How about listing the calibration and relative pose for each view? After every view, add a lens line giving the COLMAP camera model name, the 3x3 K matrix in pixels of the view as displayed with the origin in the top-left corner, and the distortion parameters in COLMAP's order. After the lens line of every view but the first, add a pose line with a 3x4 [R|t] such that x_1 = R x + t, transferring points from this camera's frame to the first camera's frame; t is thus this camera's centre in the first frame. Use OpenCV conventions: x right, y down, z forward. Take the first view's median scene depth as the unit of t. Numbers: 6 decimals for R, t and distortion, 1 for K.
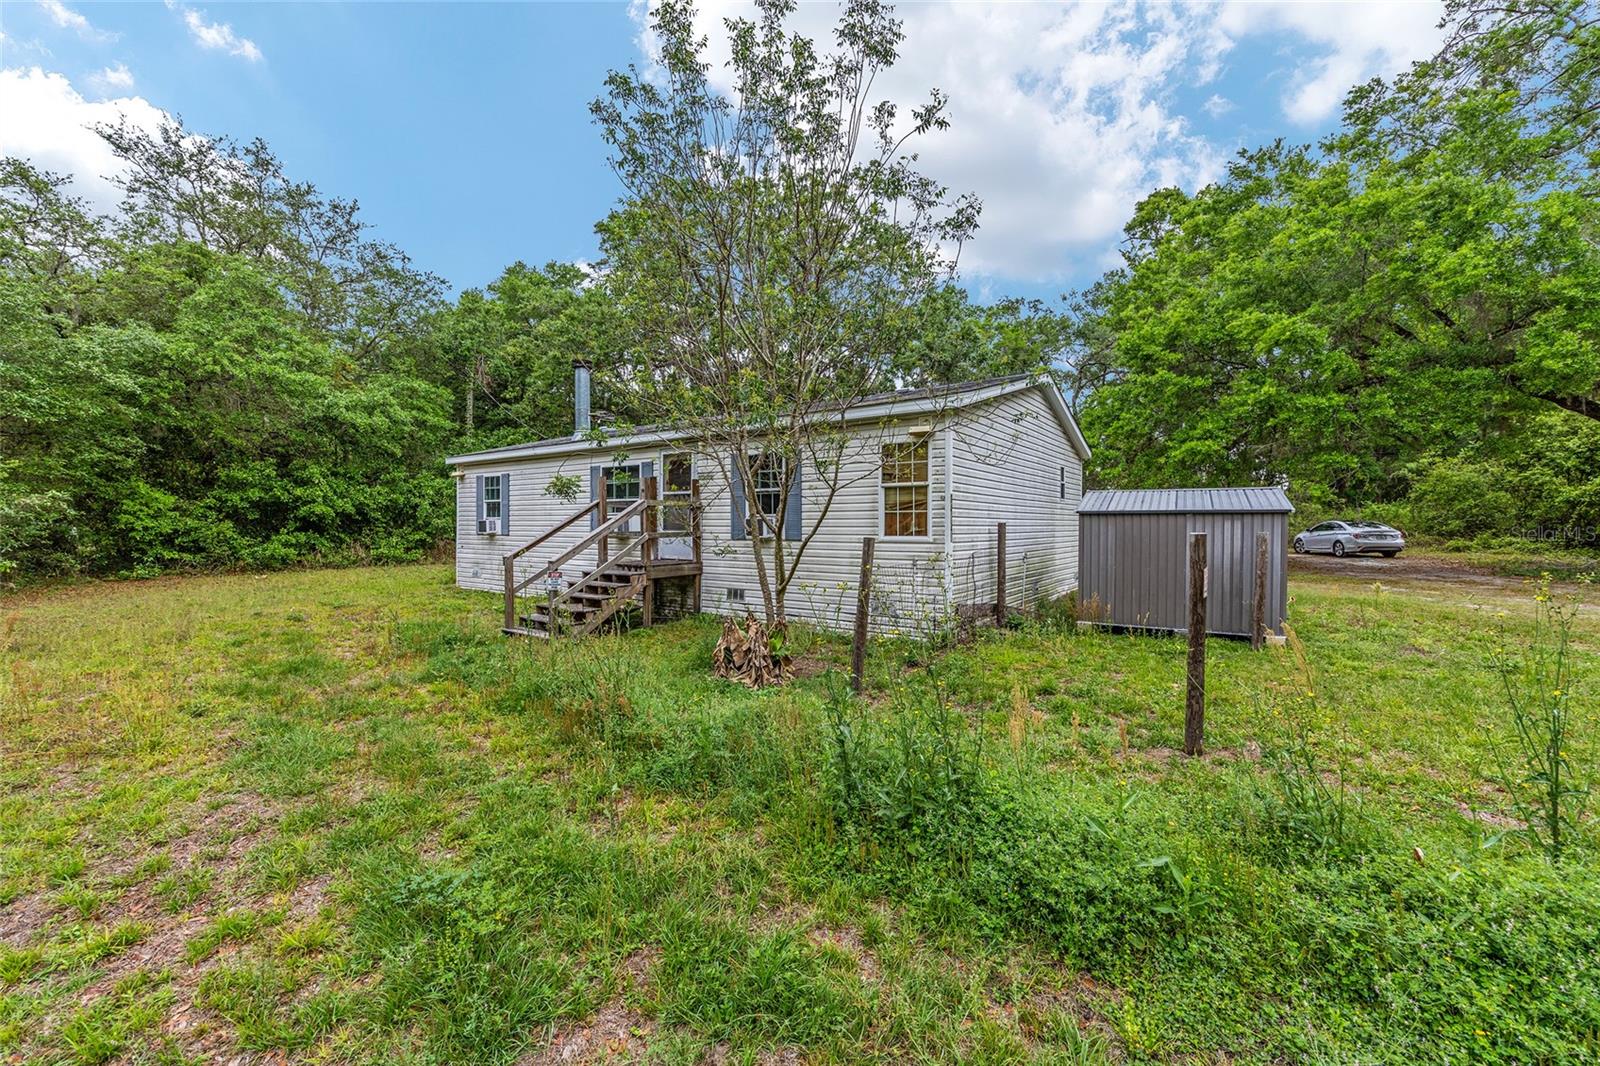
lens RADIAL K [[643.3, 0, 802.8], [0, 643.3, 530.1], [0, 0, 1]] dist [-0.001620, 0.000138]
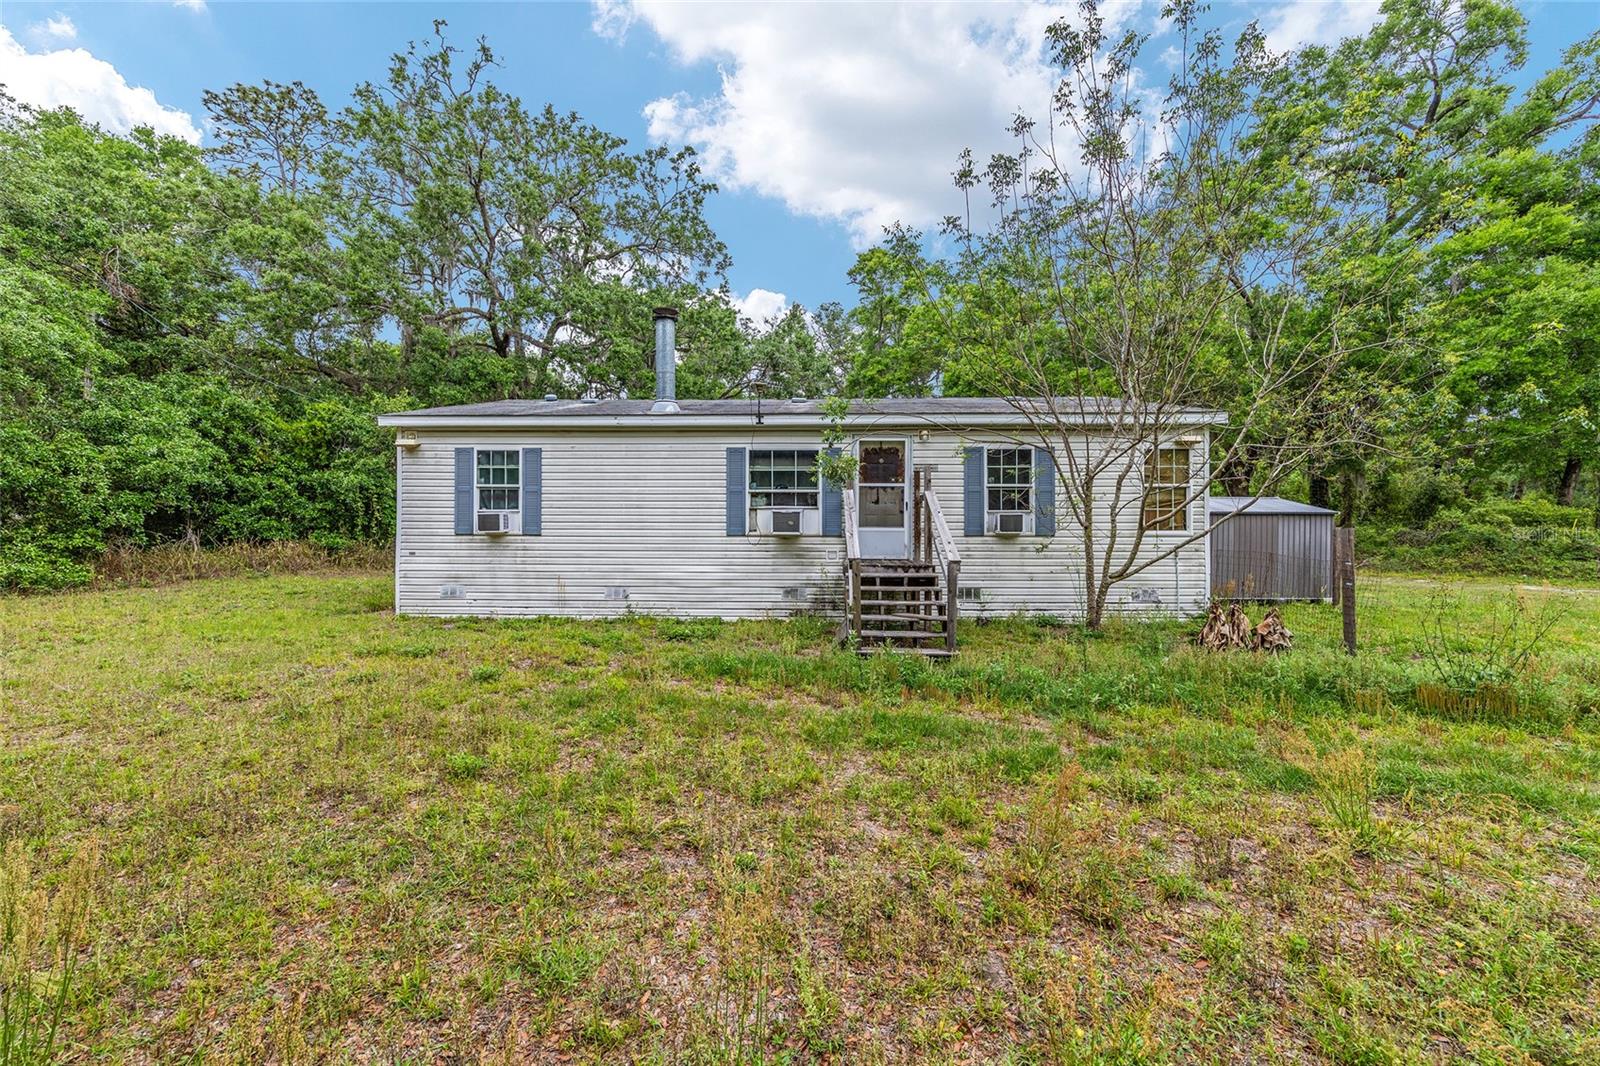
lens RADIAL K [[643.3, 0, 801.8], [0, 643.3, 534.4], [0, 0, 1]] dist [-0.001620, 0.000138]
pose [[0.828667, -0.002324, 0.559736, -0.718153], [0.003588, 0.999993, -0.001160, 0.010540], [-0.559730, 0.002969, 0.828670, 0.293851]]
